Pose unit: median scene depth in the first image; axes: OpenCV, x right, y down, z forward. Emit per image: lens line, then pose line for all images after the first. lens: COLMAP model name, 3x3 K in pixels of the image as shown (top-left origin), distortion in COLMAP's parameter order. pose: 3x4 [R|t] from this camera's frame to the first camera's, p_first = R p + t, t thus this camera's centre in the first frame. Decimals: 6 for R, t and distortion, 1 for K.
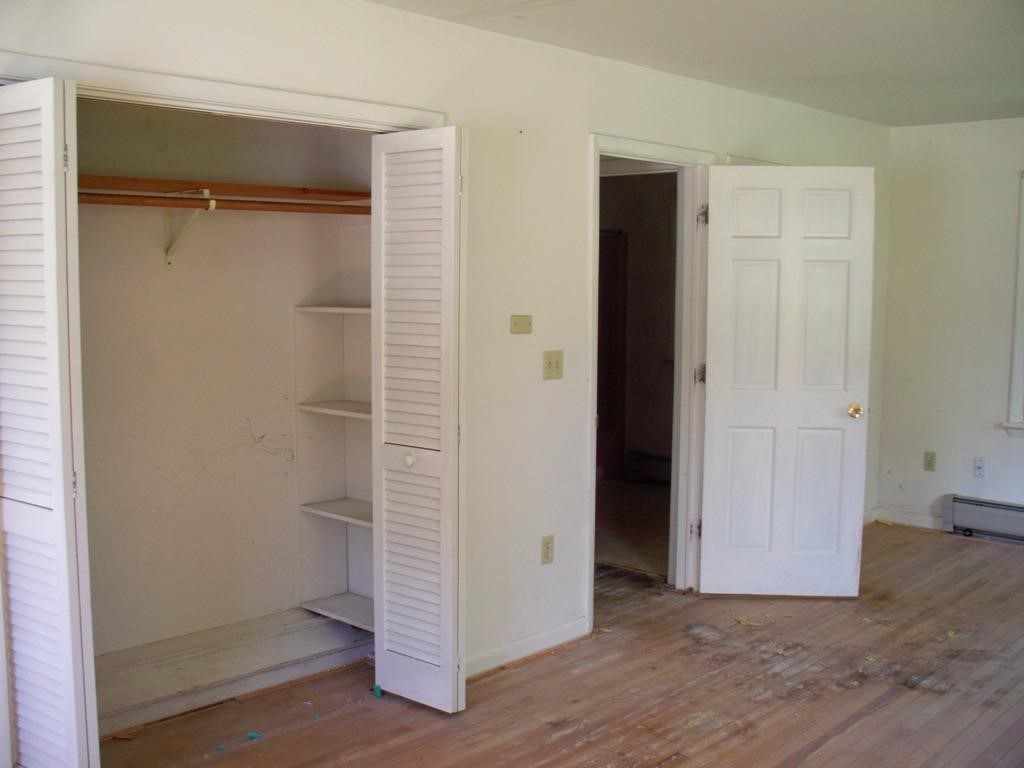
lens RADIAL K [[1073.9, 0, 510.4], [0, 1073.9, 404.3], [0, 0, 1]] dist [-0.189684, 0.196545]
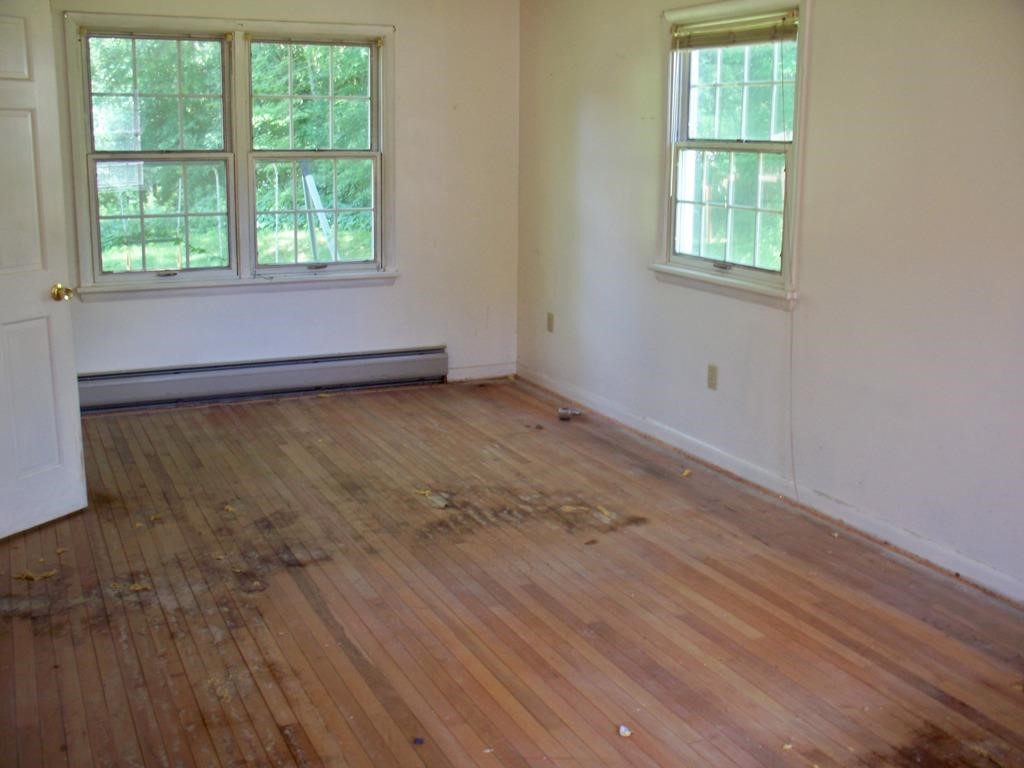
lens RADIAL K [[1073.9, 0, 510.4], [0, 1073.9, 404.3], [0, 0, 1]] dist [-0.189684, 0.196545]
pose [[0.352371, -0.225134, 0.908377, -0.375753], [0.100760, 0.974118, 0.202340, -0.045779], [-0.930420, 0.020230, 0.365935, 0.438704]]
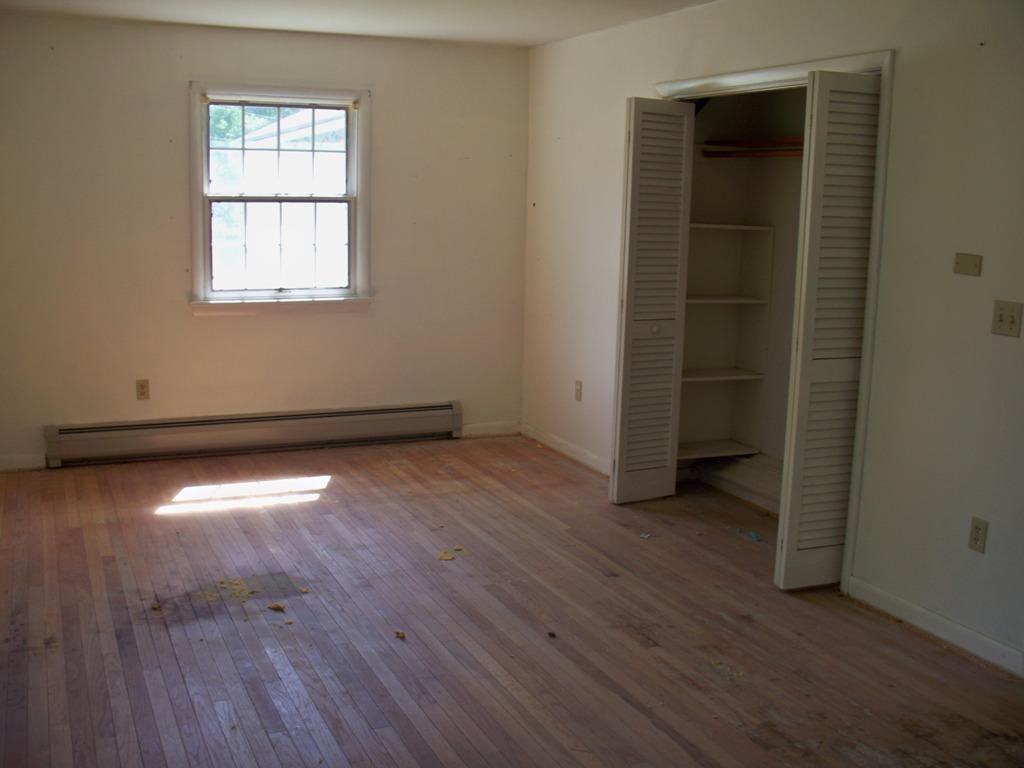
lens RADIAL K [[1073.9, 0, 510.4], [0, 1073.9, 404.3], [0, 0, 1]] dist [-0.189684, 0.196545]
pose [[-0.373047, 0.161022, -0.913733, 0.960825], [-0.129765, 0.966090, 0.223228, -0.105874], [0.918693, 0.201845, -0.339502, 0.970207]]
